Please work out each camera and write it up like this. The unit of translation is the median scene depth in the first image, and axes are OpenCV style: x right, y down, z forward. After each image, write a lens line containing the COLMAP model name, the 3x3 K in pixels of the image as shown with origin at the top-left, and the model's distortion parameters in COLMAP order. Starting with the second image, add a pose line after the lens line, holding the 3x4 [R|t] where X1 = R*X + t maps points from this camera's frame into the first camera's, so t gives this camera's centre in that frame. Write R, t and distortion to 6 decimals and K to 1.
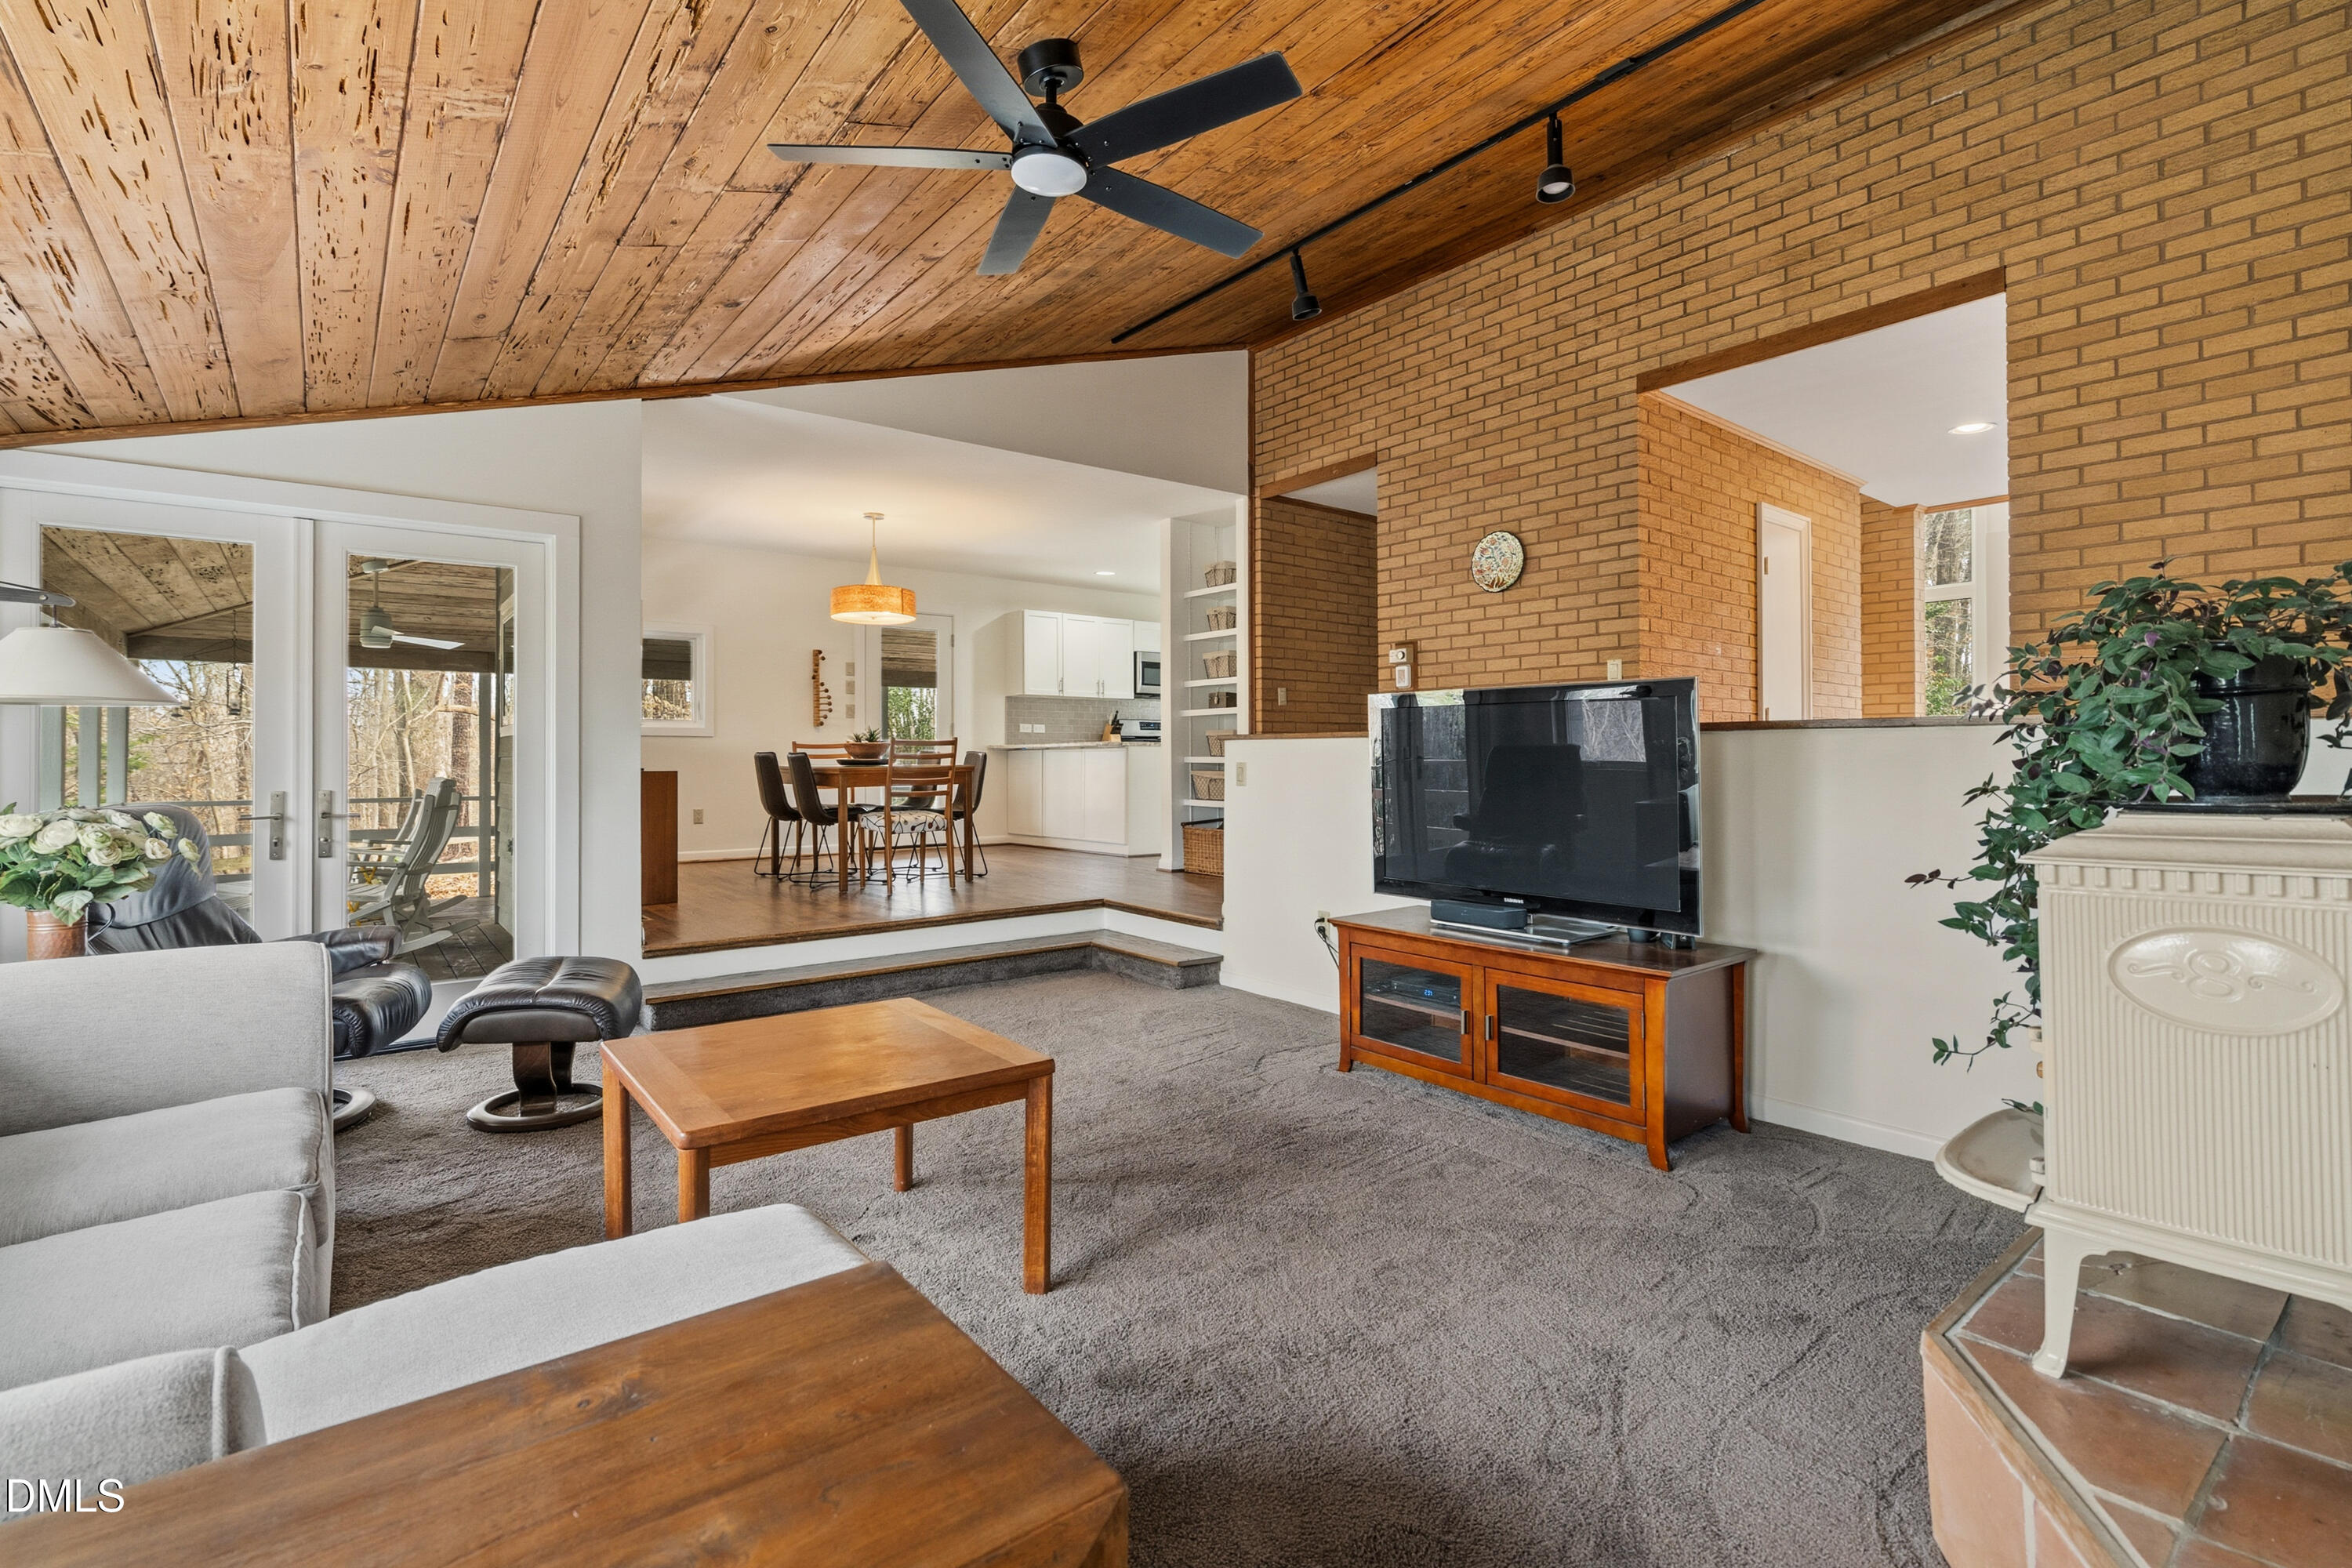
lens RADIAL K [[1100.1, 0, 1169.7], [0, 1100.1, 748.9], [0, 0, 1]] dist [-0.001177, -0.000164]
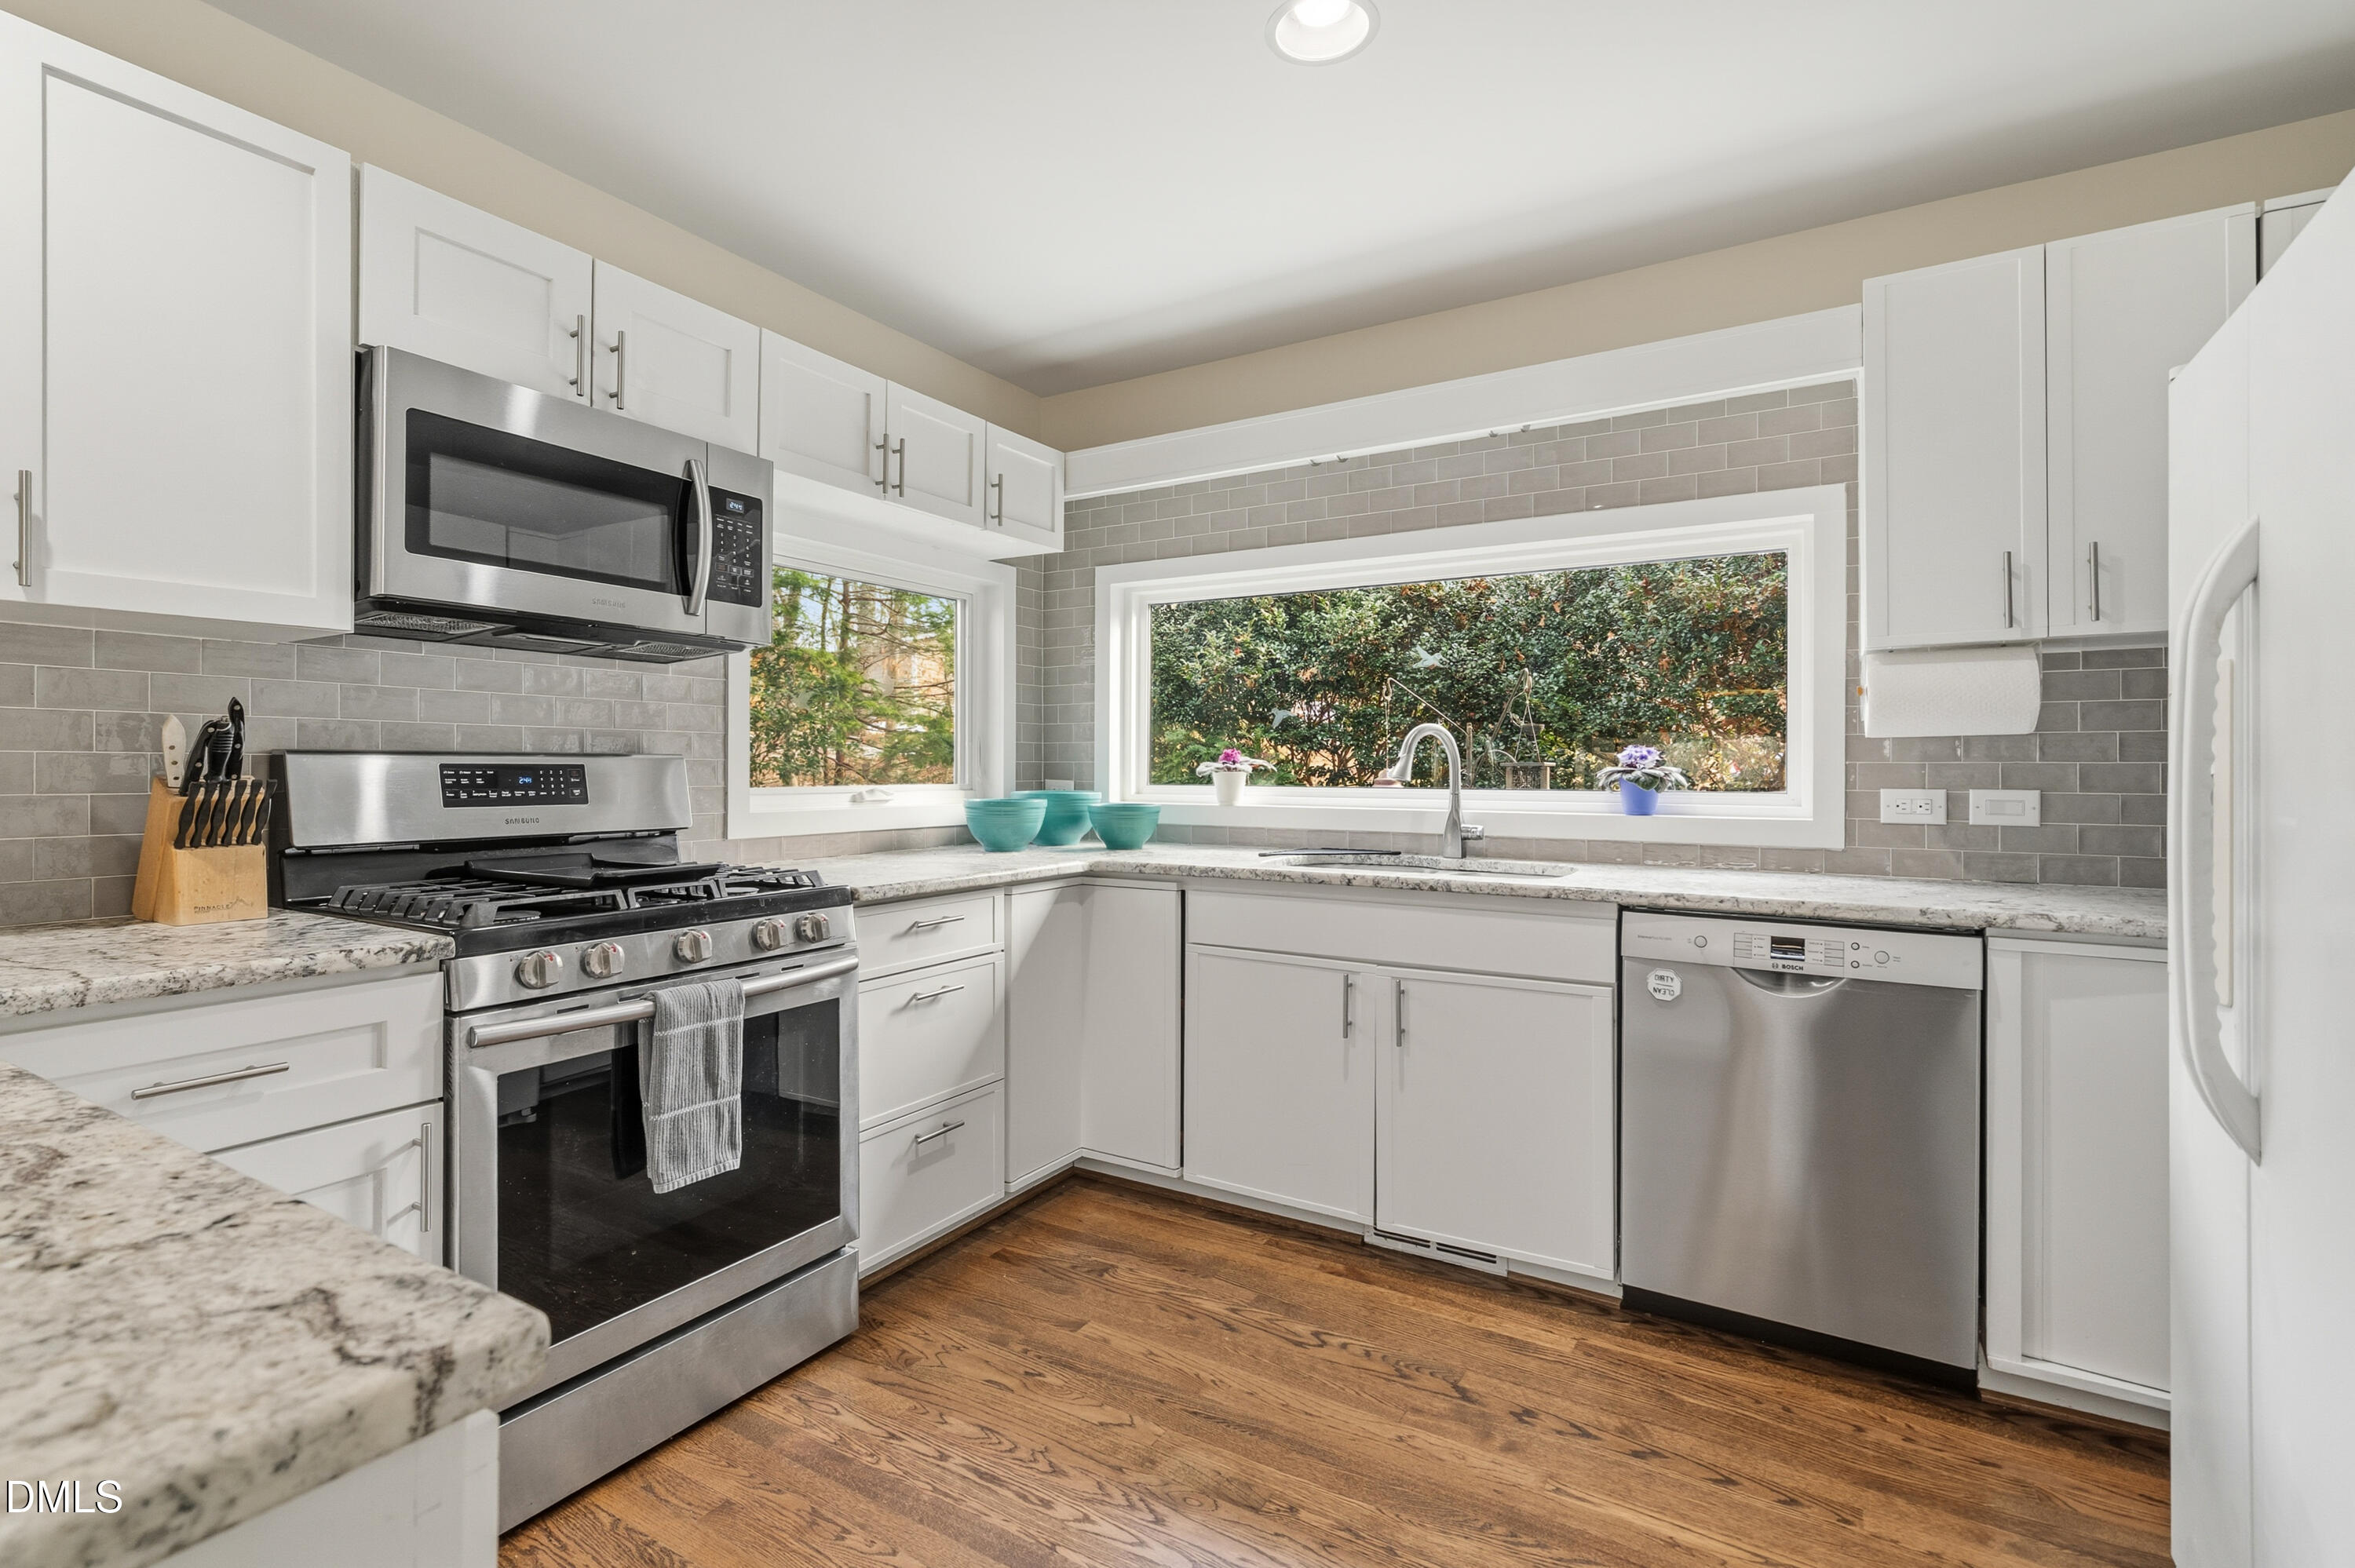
lens RADIAL K [[1072.3, 0, 1169.5], [0, 1072.3, 771.7], [0, 0, 1]] dist [-0.002463, -0.000678]
pose [[0.934571, 0.002295, 0.355770, 0.027568], [-0.006811, 0.999911, 0.011442, -0.029397], [-0.355712, -0.013116, 0.934503, 0.873400]]
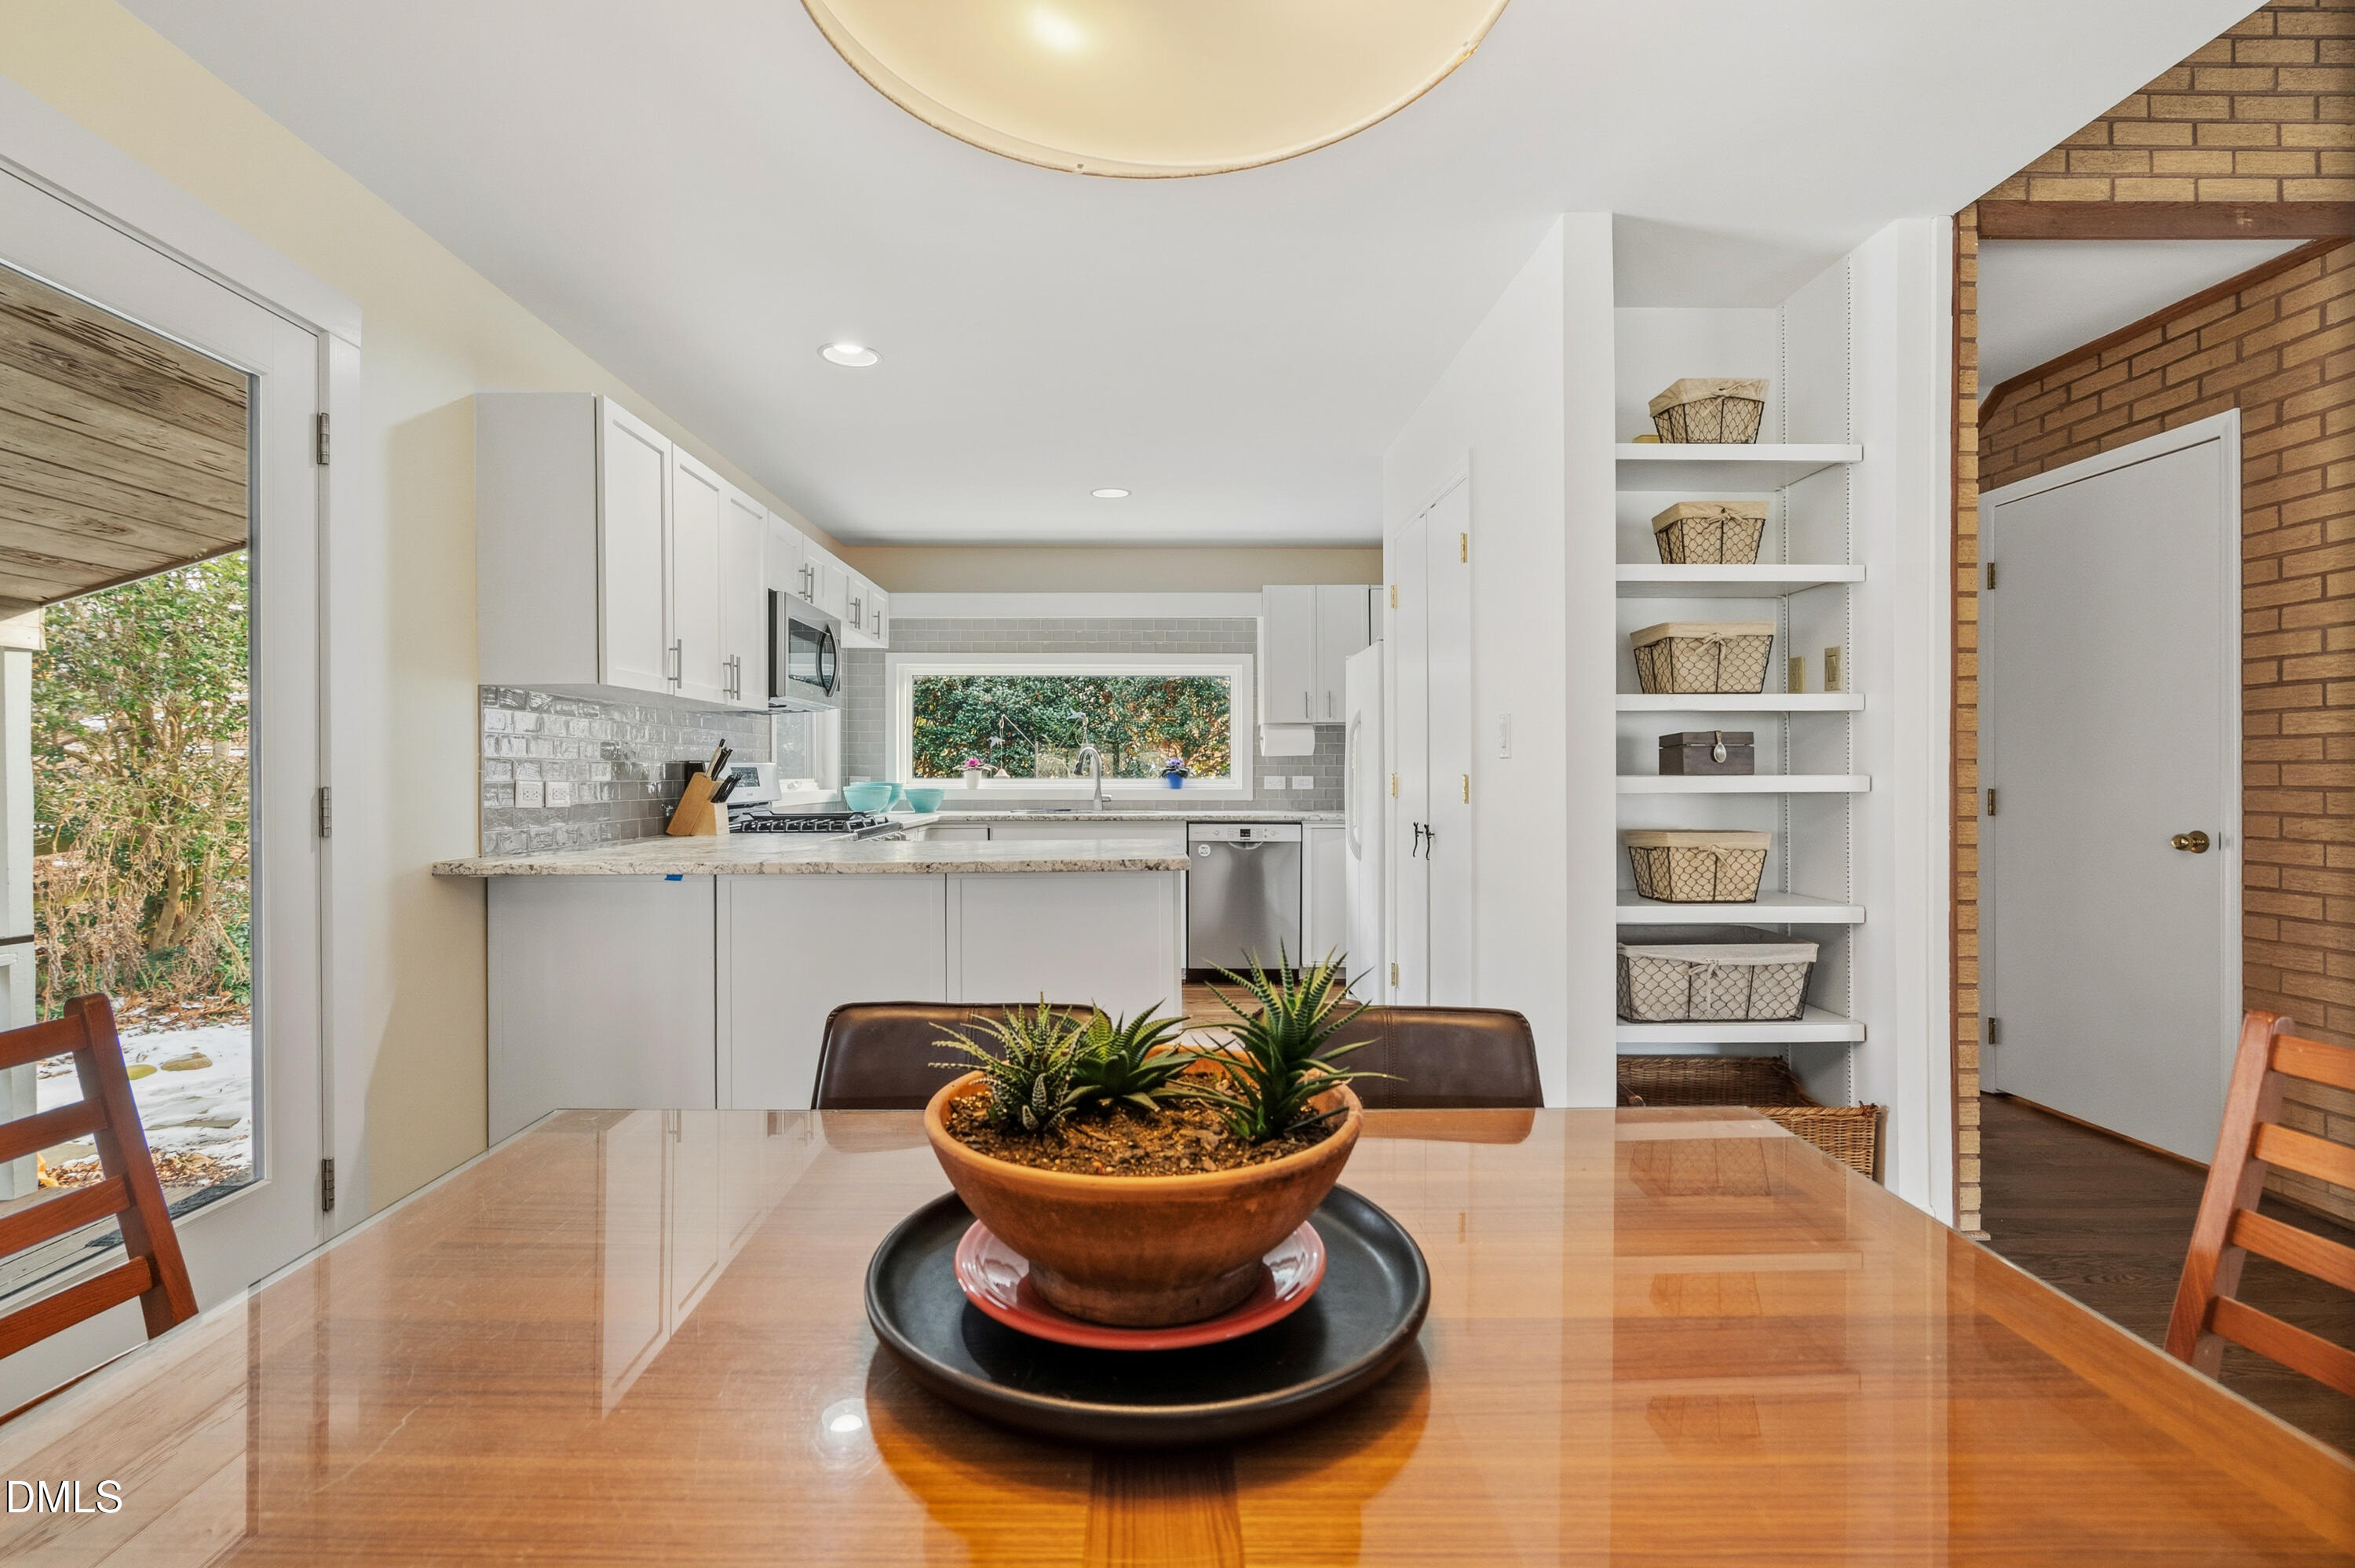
lens RADIAL K [[1072.3, 0, 1169.5], [0, 1072.3, 771.7], [0, 0, 1]] dist [-0.002463, -0.000678]
pose [[0.596288, 0.000517, 0.802770, -0.272500], [-0.009439, 0.999935, 0.006368, -0.029869], [-0.802715, -0.011374, 0.596254, 0.713951]]
